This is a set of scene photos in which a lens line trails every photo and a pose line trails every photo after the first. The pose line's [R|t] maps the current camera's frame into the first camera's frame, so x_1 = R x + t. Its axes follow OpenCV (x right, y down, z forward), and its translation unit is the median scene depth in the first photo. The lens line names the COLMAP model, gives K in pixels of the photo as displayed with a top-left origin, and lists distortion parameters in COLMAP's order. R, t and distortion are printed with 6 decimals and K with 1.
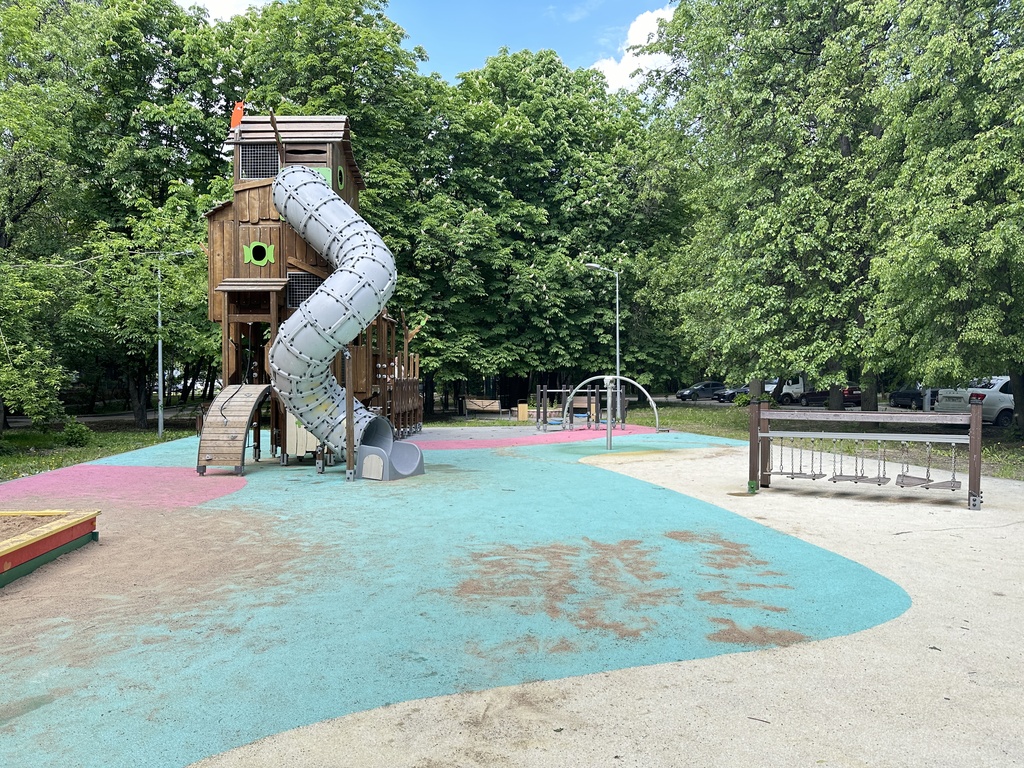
lens RADIAL K [[740.5, 0, 512.0], [0, 740.5, 384.0], [0, 0, 1]] dist [0.087218, -0.118864]
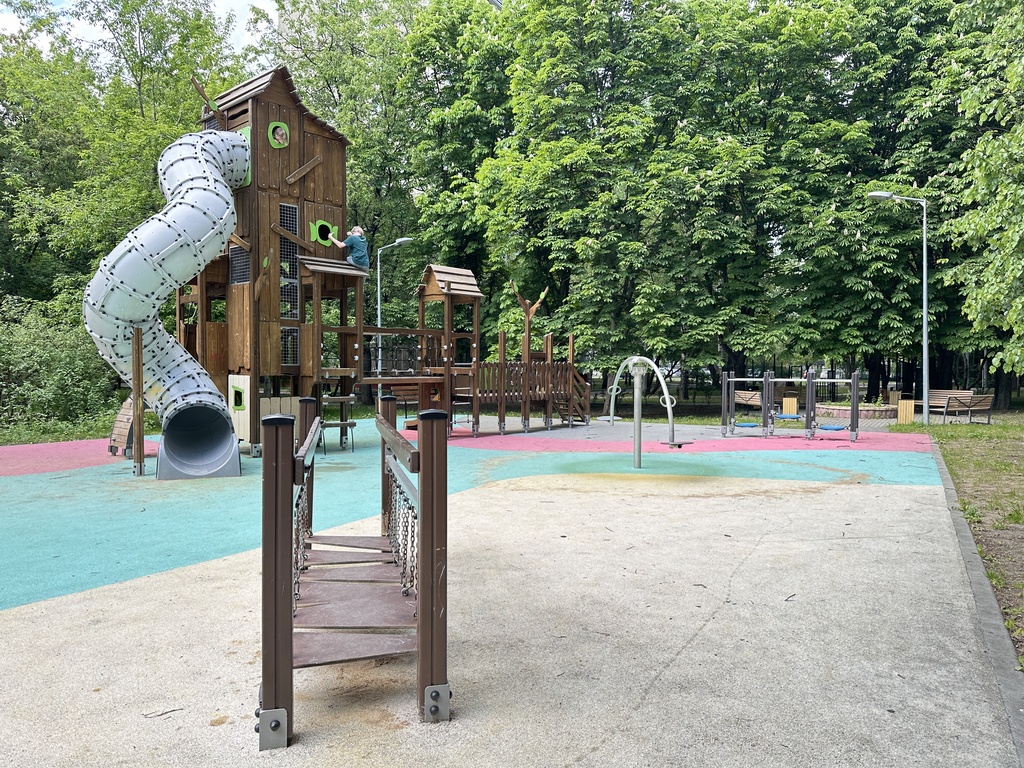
lens RADIAL K [[709.1, 0, 512.0], [0, 709.1, 384.0], [0, 0, 1]] dist [0.085526, -0.096647]
pose [[0.728909, 0.008952, -0.684553, 0.271349], [-0.006040, 0.999960, 0.006646, 0.010216], [0.684584, -0.000709, 0.728933, 0.267172]]
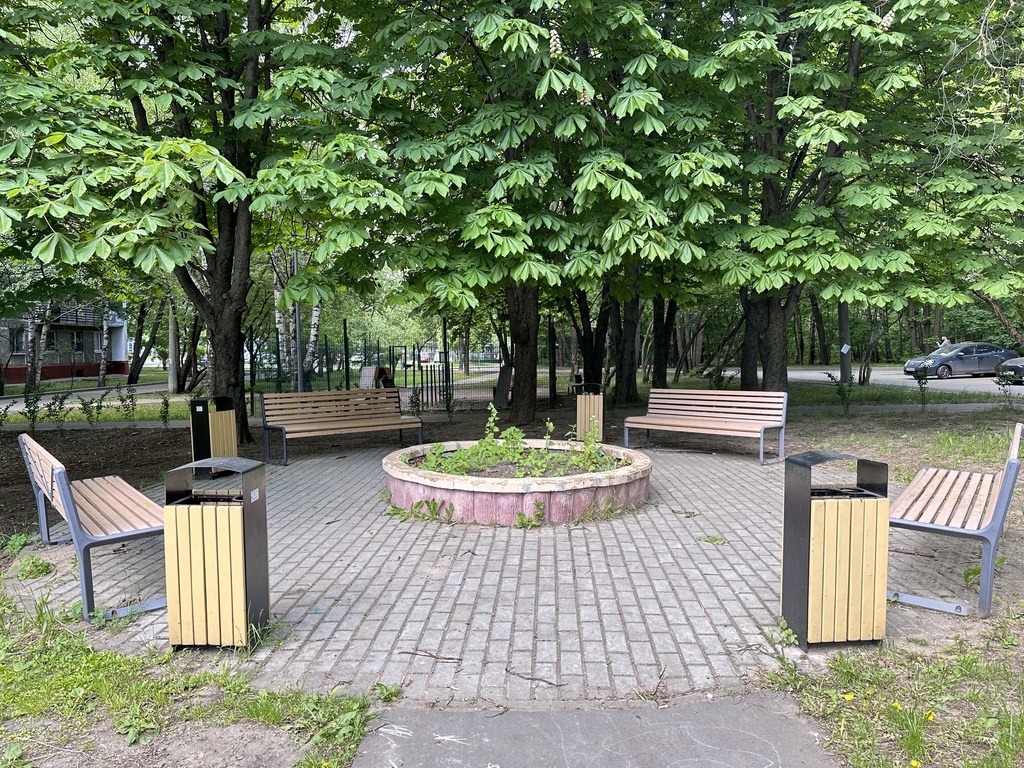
lens RADIAL K [[709.1, 0, 512.0], [0, 709.1, 384.0], [0, 0, 1]] dist [0.085526, -0.096647]
pose [[0.974761, -0.000149, -0.223249, 0.082272], [0.010302, 0.998965, 0.044313, 0.003378], [0.223011, -0.045495, 0.973754, 0.799372]]
